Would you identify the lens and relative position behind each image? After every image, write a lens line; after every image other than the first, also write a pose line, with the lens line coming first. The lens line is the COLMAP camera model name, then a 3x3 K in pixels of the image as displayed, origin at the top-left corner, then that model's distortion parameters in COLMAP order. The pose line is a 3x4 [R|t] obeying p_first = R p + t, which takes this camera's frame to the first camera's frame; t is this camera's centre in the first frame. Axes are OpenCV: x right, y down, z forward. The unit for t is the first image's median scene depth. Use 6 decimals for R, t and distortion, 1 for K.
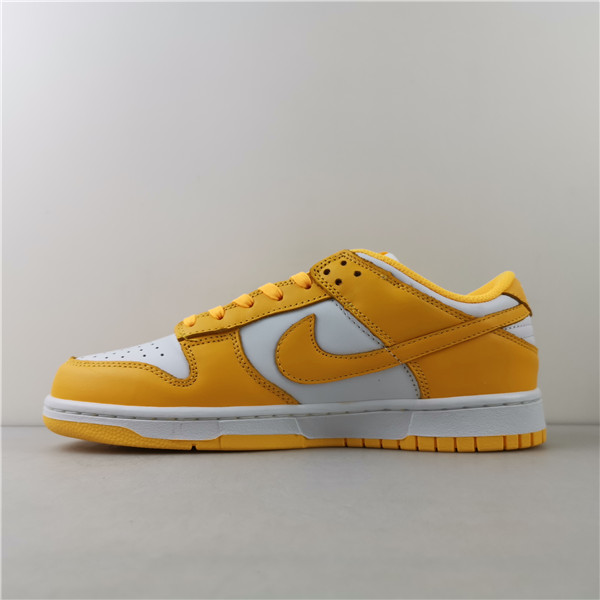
lens RADIAL K [[621.7, 0, 300.0], [0, 621.7, 300.0], [0, 0, 1]] dist [0.021634, -0.012187]
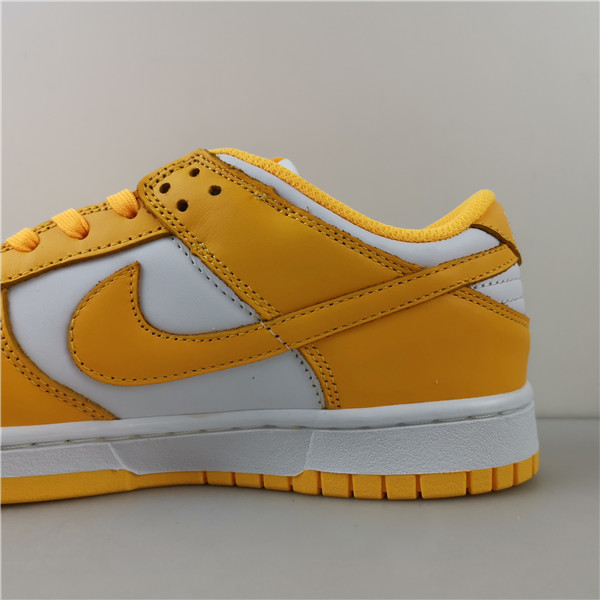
lens RADIAL K [[621.7, 0, 300.0], [0, 621.7, 300.0], [0, 0, 1]] dist [0.021634, -0.012187]
pose [[0.999888, -0.004037, 0.014398, 0.161772], [0.002794, 0.996347, 0.085348, 0.008633], [-0.014690, -0.085299, 0.996247, 0.432956]]
